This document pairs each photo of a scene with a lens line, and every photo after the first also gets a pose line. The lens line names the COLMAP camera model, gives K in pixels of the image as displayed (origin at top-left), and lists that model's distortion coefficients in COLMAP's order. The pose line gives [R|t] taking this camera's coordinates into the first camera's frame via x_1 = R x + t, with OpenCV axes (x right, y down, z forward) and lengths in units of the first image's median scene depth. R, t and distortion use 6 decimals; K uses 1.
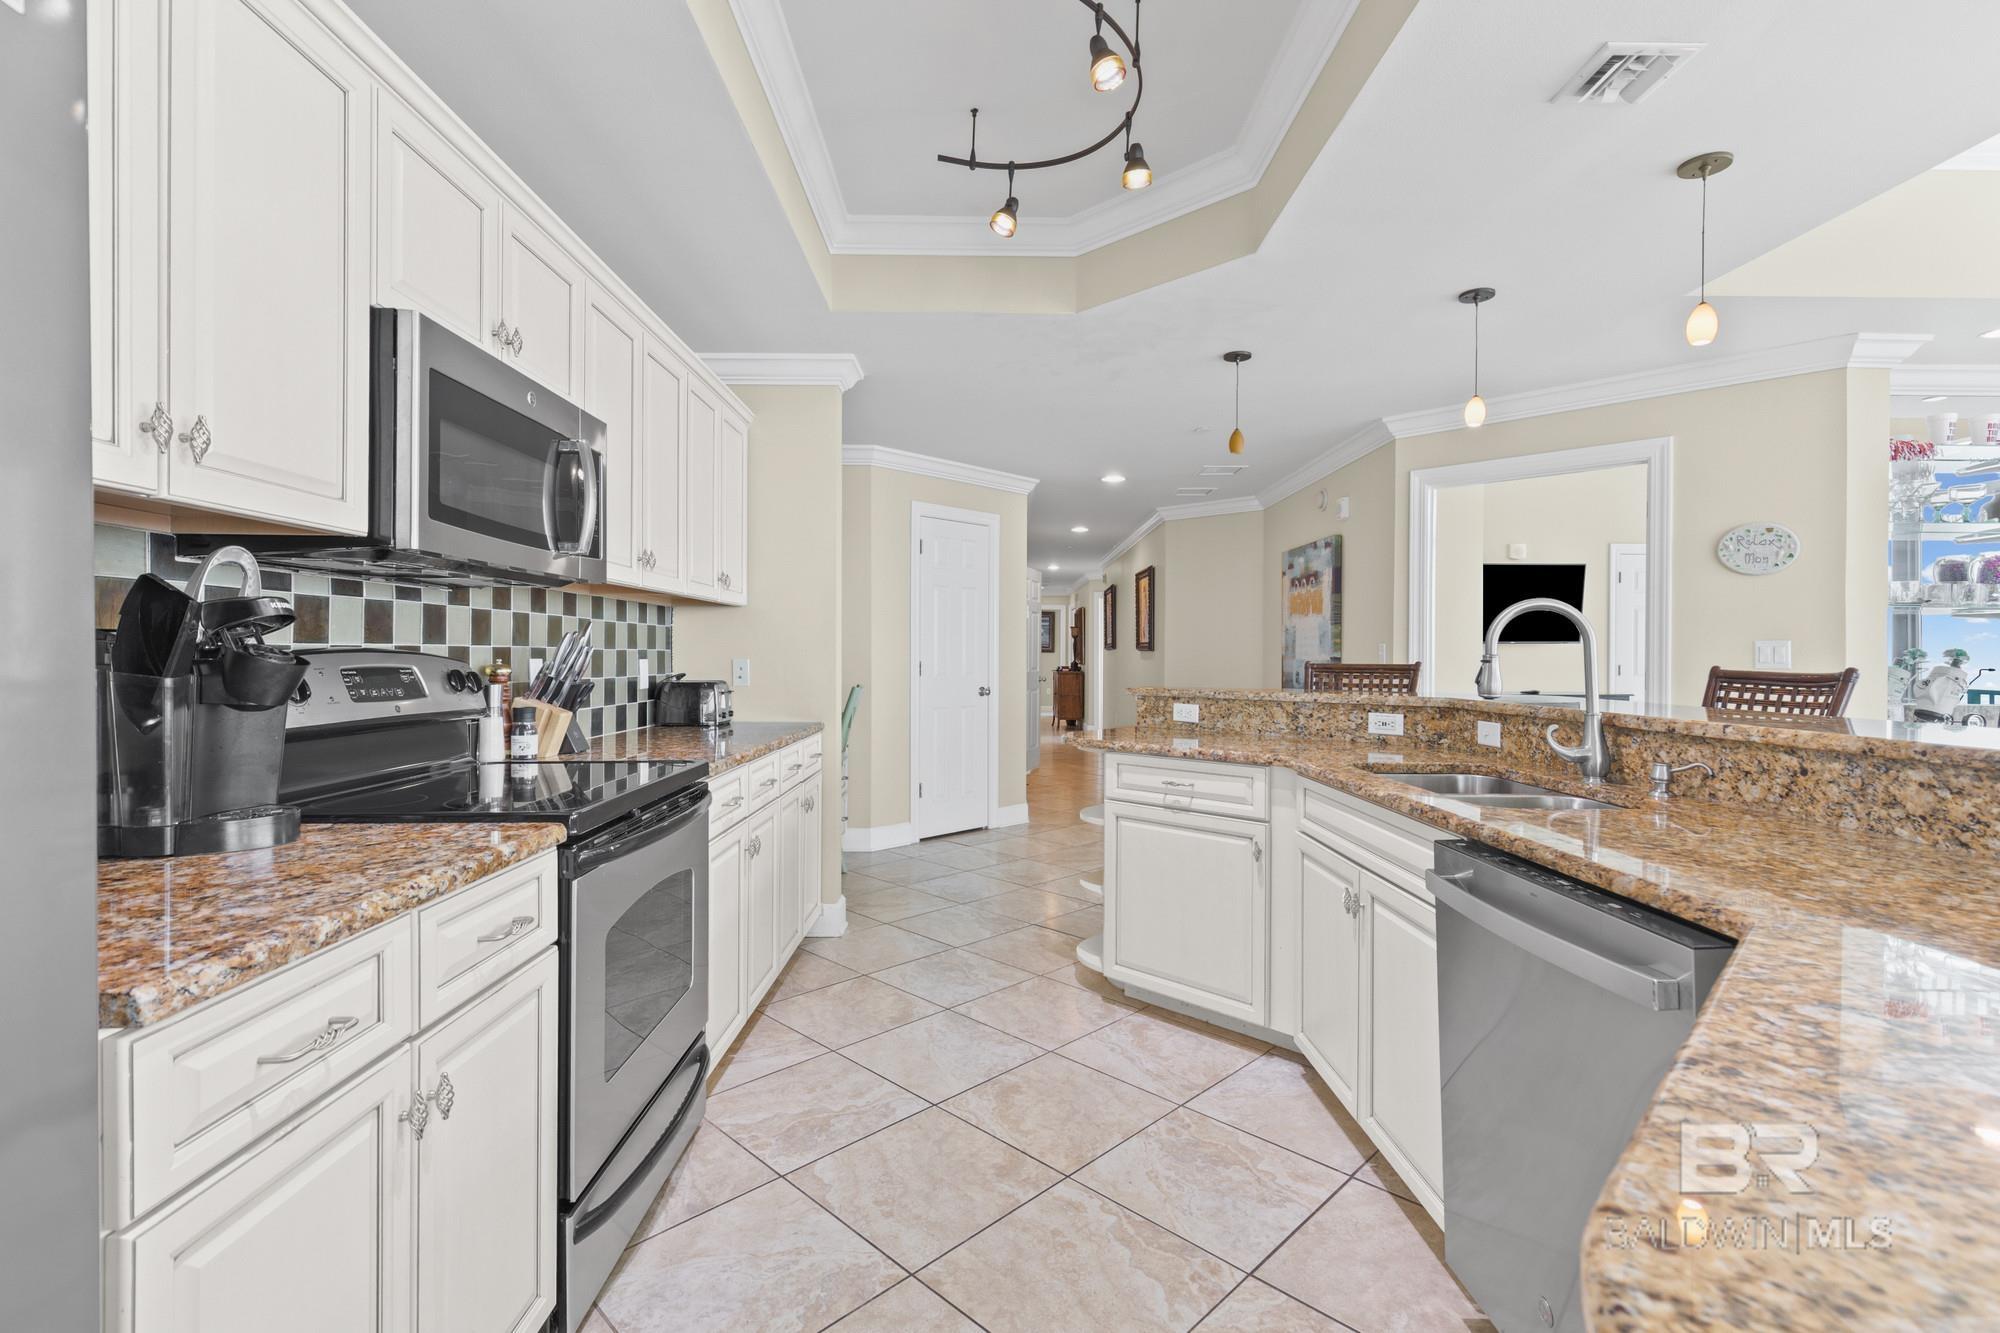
lens RADIAL K [[916.5, 0, 1004.1], [0, 916.5, 651.0], [0, 0, 1]] dist [0.001782, -0.000579]
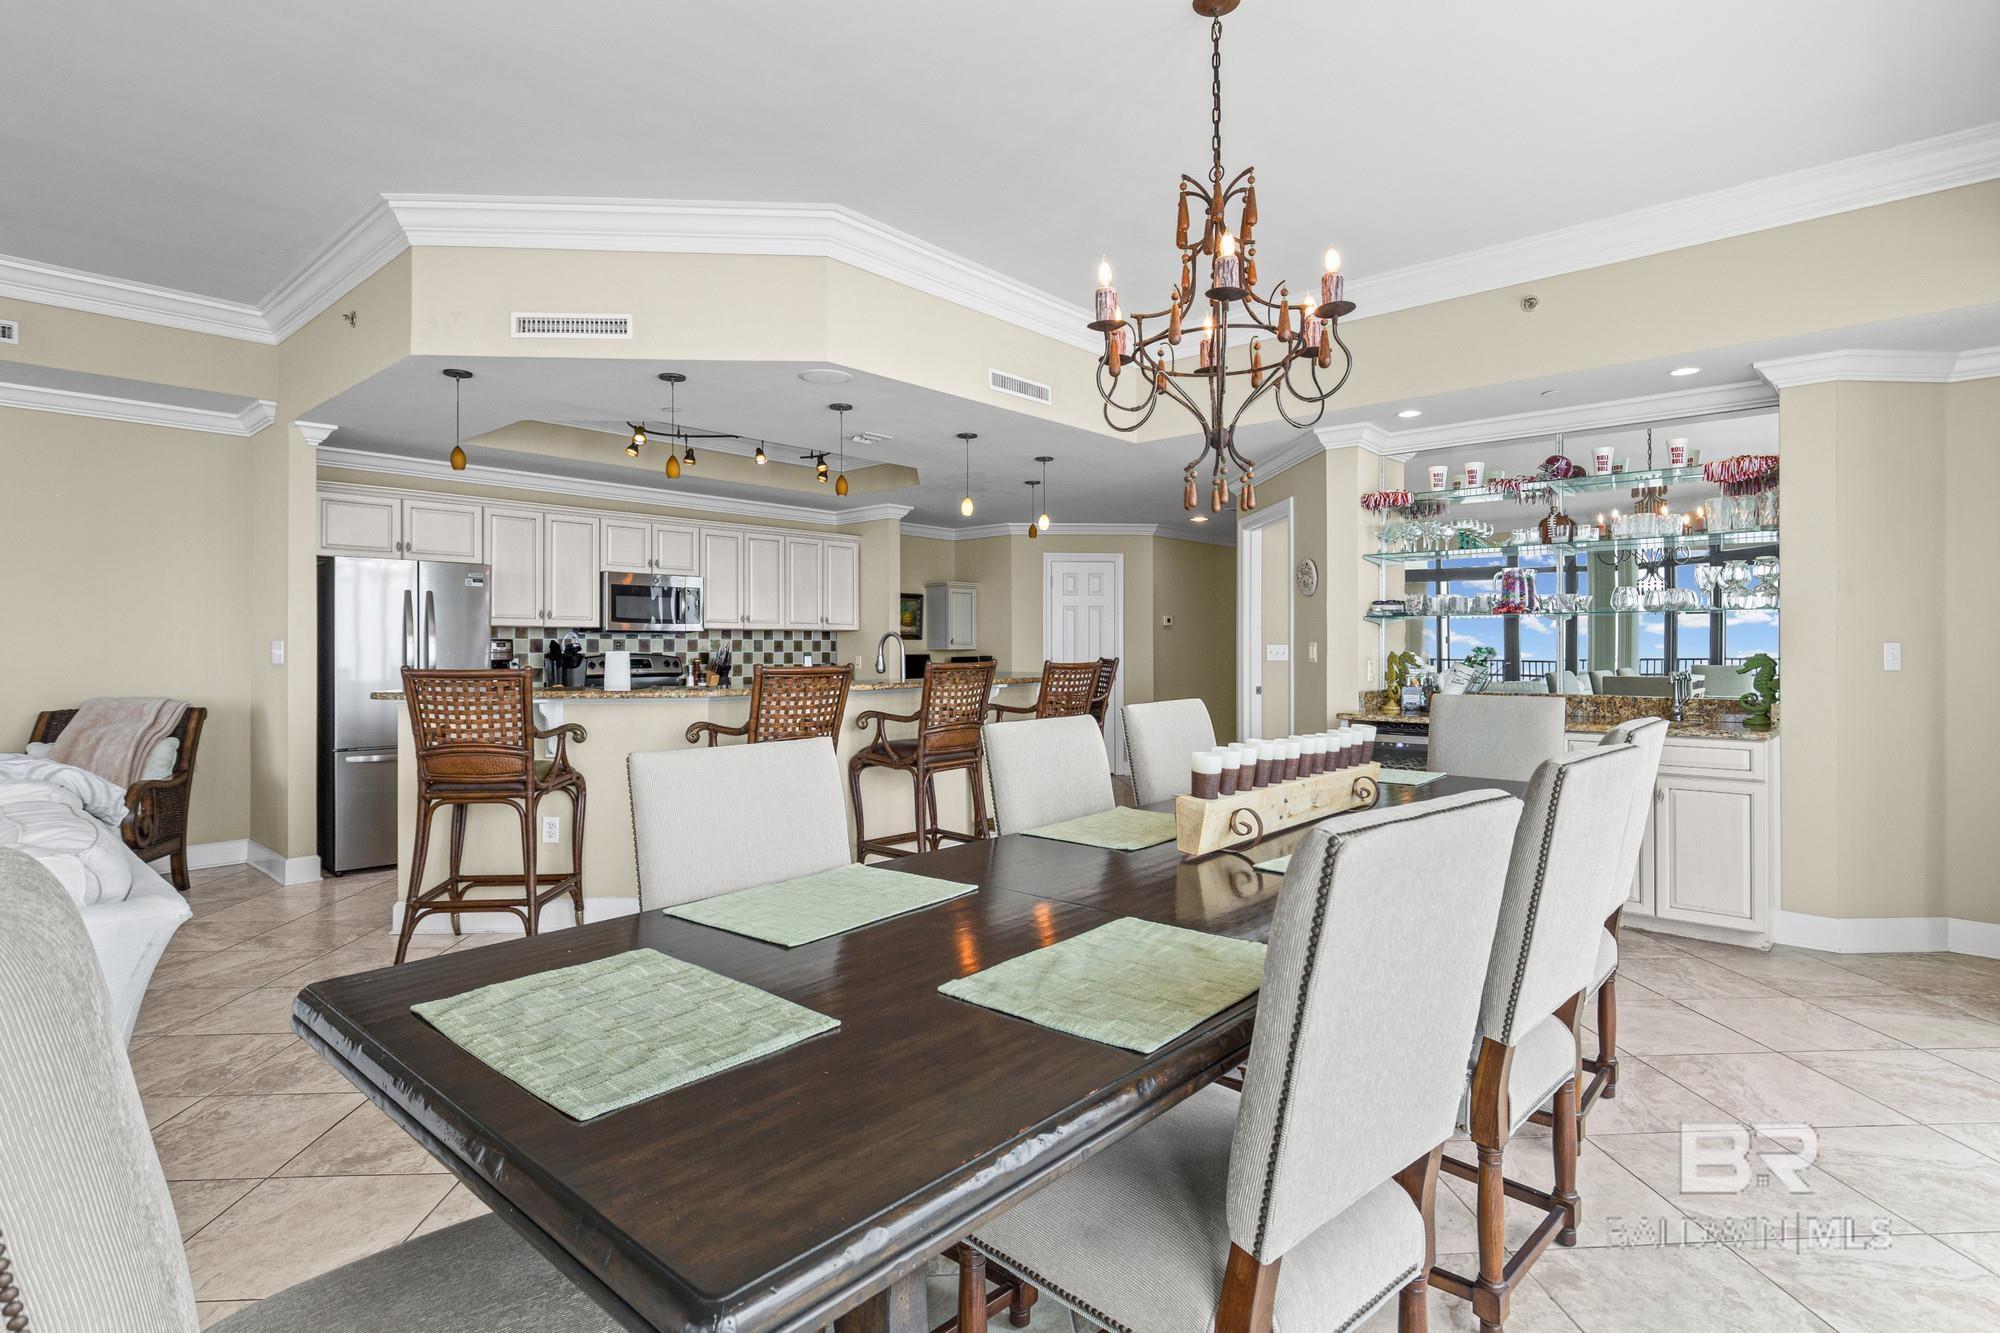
lens RADIAL K [[1019.1, 0, 1014.3], [0, 1019.1, 651.3], [0, 0, 1]] dist [0.003983, 0.000193]
pose [[0.739014, -0.004393, -0.673675, 2.548749], [0.008818, 0.999956, 0.003153, -0.010201], [0.673632, -0.008271, 0.739021, -0.766514]]
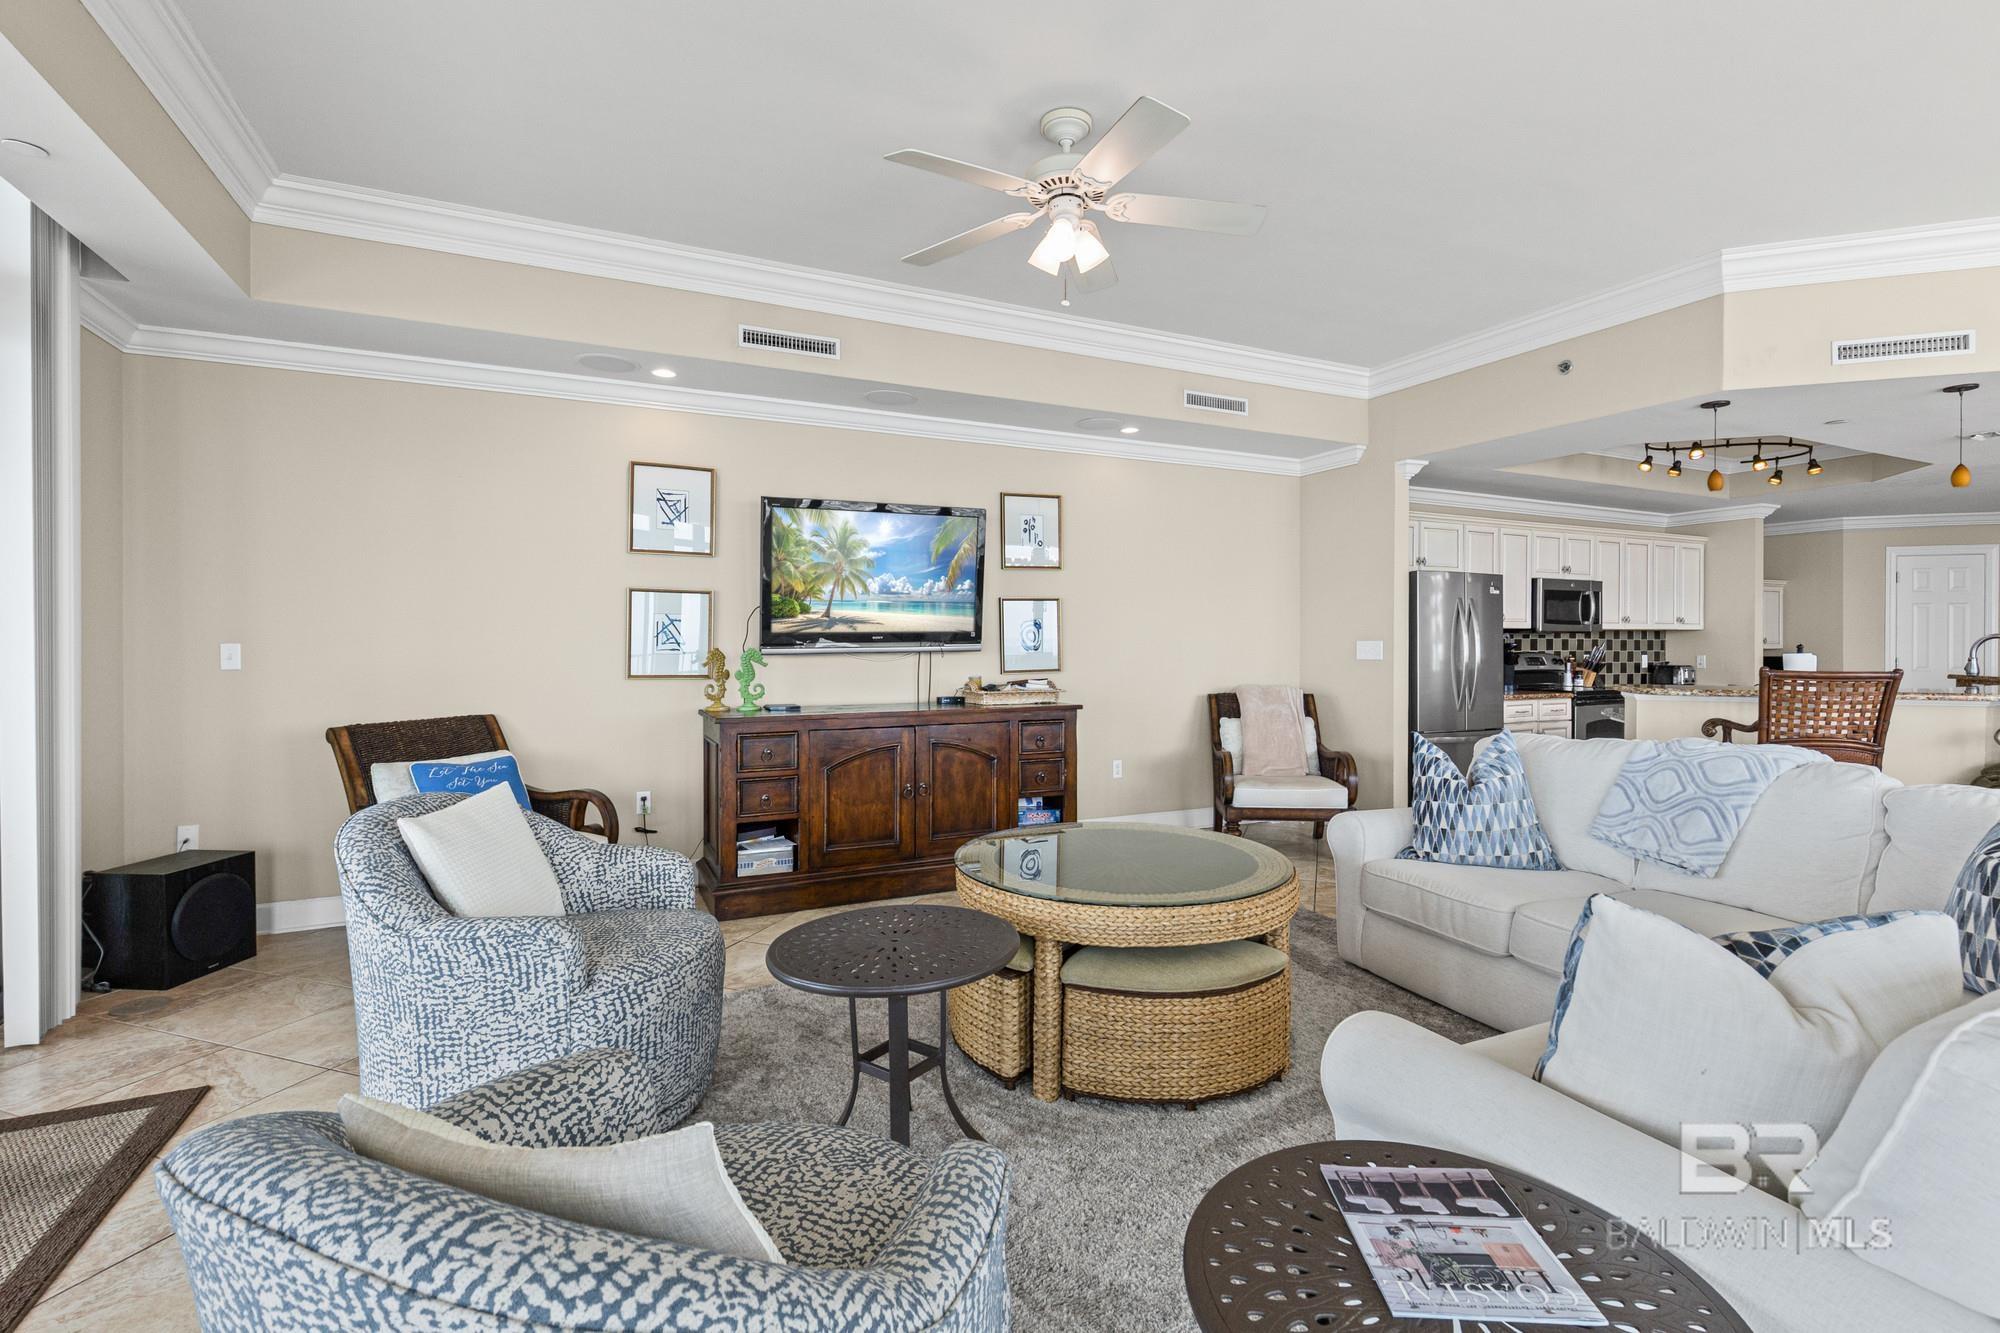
lens RADIAL K [[916.5, 0, 995.7], [0, 916.5, 654.7], [0, 0, 1]] dist [0.001782, -0.000579]
pose [[0.419596, 0.009332, -0.907663, 1.583899], [0.004327, 0.999915, 0.012280, -0.041489], [0.907700, -0.009080, 0.419520, -2.264441]]
